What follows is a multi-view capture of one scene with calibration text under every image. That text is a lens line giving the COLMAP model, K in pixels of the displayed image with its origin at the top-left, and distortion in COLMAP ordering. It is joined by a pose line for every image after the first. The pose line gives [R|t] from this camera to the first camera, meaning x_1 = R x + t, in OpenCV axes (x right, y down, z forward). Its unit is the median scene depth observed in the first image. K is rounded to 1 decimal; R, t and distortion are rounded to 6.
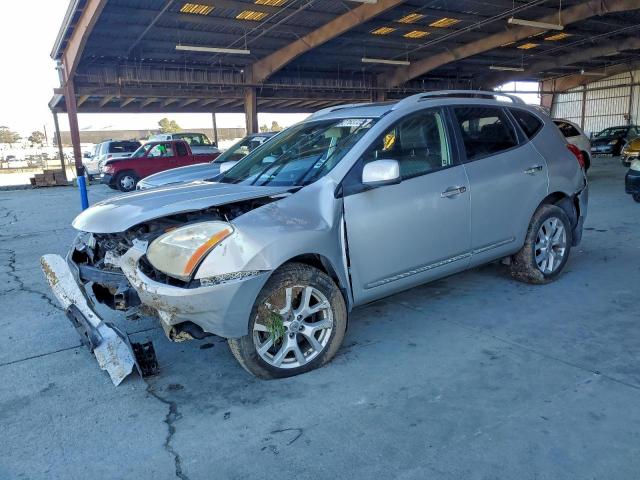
lens RADIAL K [[510.0, 0, 320.0], [0, 510.0, 240.0], [0, 0, 1]] dist [-0.000245, -0.004760]
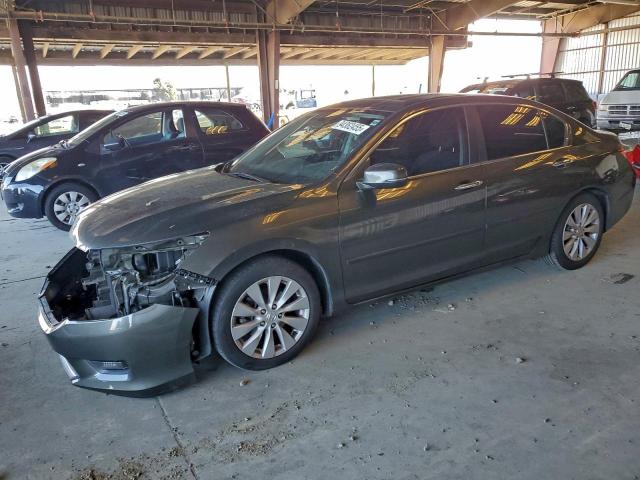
lens RADIAL K [[510.0, 0, 320.0], [0, 510.0, 240.0], [0, 0, 1]] dist [-0.000245, -0.004760]
pose [[0.995614, 0.031737, -0.088009, 0.205804], [-0.024009, 0.995873, 0.087522, -0.066743], [0.090423, -0.085025, 0.992267, 0.267851]]
